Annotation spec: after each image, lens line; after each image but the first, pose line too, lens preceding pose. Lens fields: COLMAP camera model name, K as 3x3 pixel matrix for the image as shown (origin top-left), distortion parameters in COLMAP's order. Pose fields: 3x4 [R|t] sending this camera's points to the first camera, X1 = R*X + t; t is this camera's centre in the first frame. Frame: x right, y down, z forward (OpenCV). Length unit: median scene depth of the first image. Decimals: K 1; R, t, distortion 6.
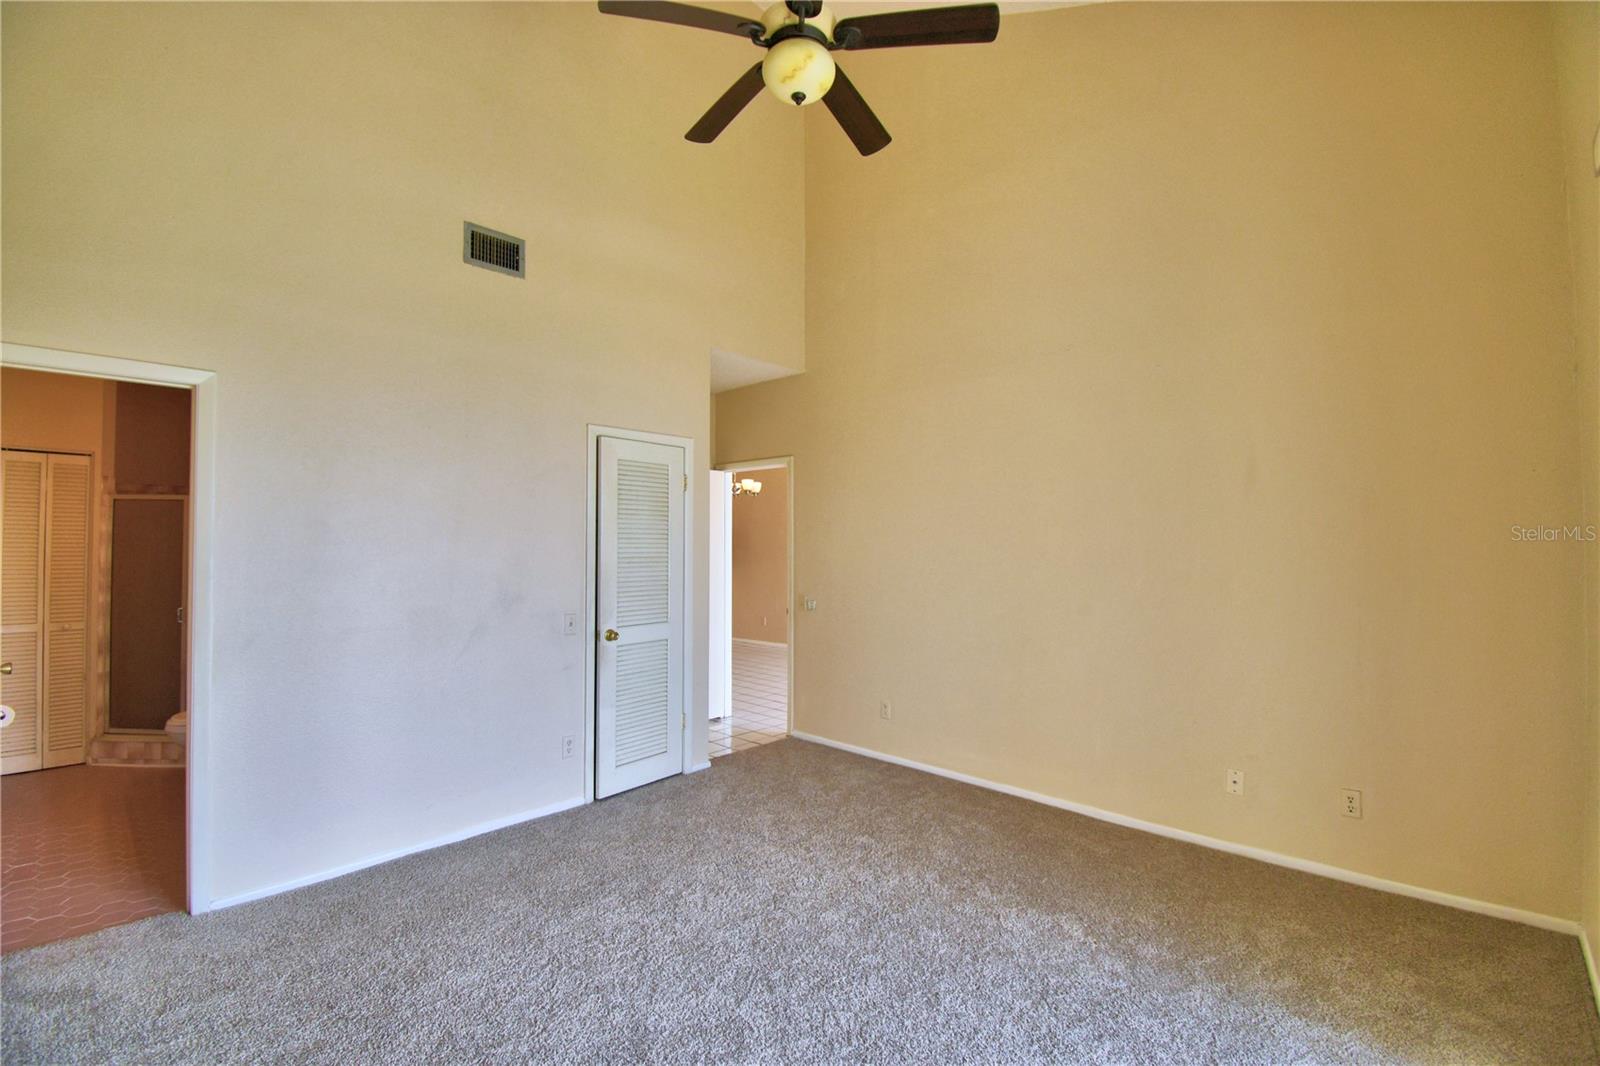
lens RADIAL K [[701.7, 0, 819.4], [0, 701.7, 507.8], [0, 0, 1]] dist [0.013956, -0.020154]
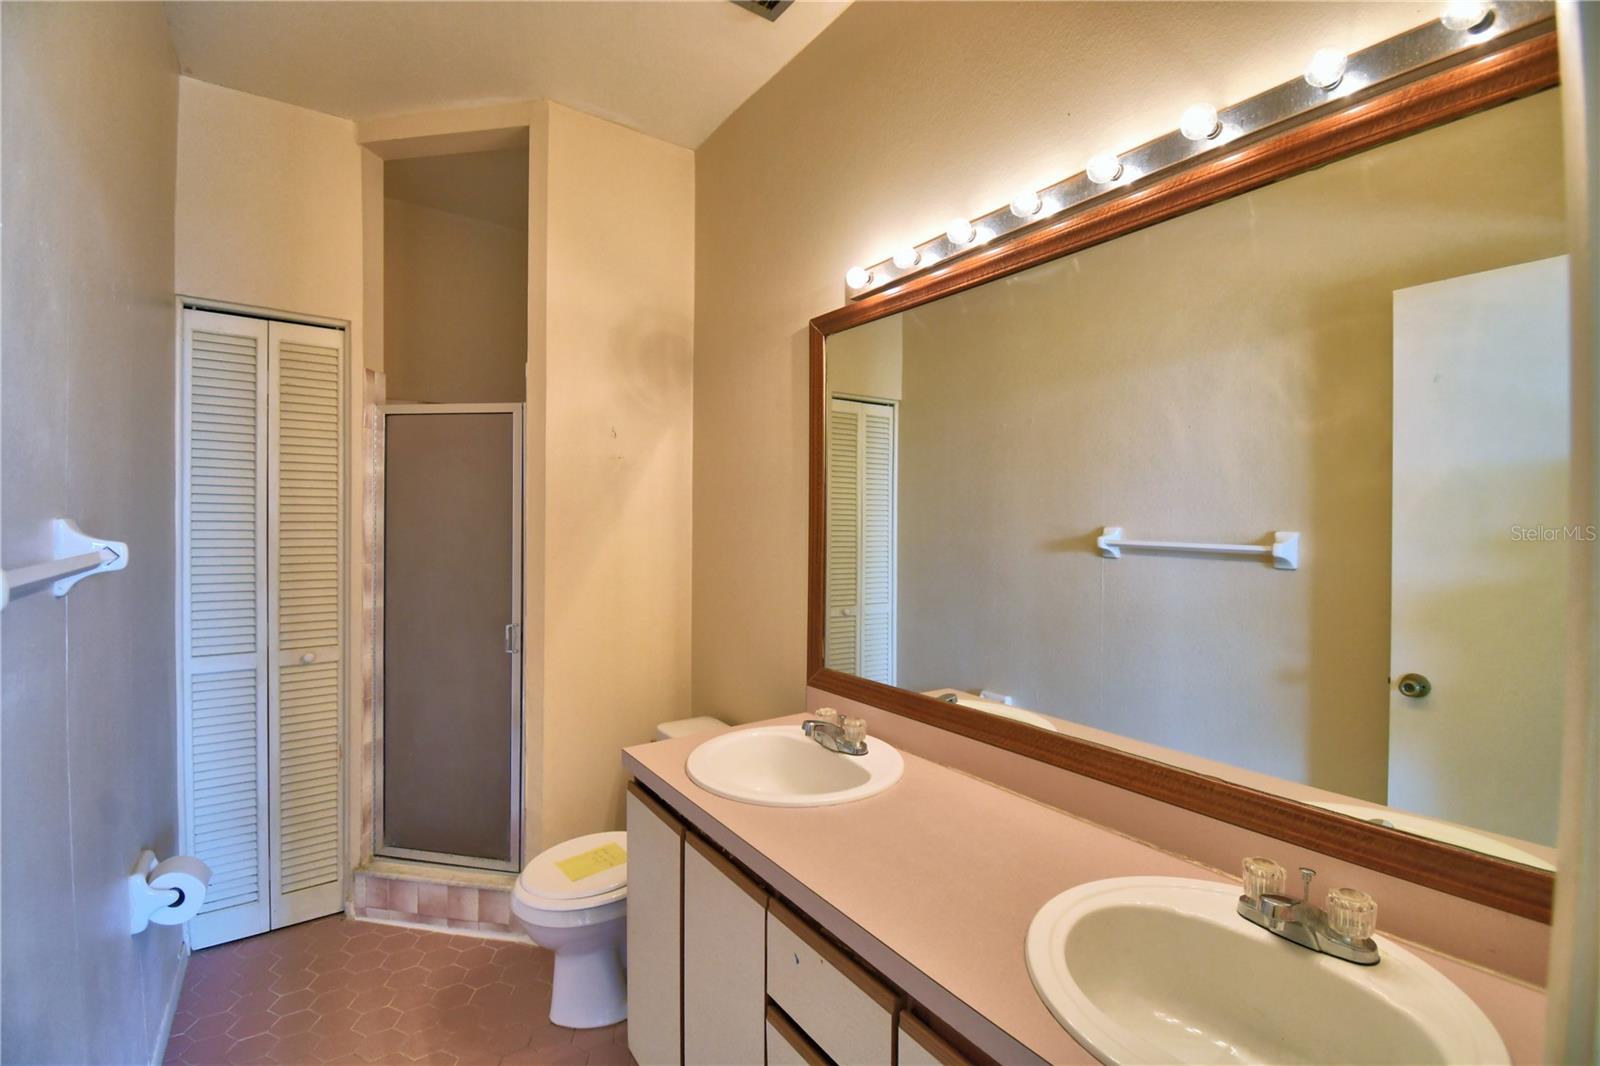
lens RADIAL K [[701.7, 0, 821.2], [0, 701.7, 497.4], [0, 0, 1]] dist [0.013956, -0.020154]
pose [[0.982474, 0.009460, -0.186161, -0.602999], [-0.003106, 0.999404, 0.034389, 0.031863], [0.186375, -0.033208, 0.981917, 0.550054]]
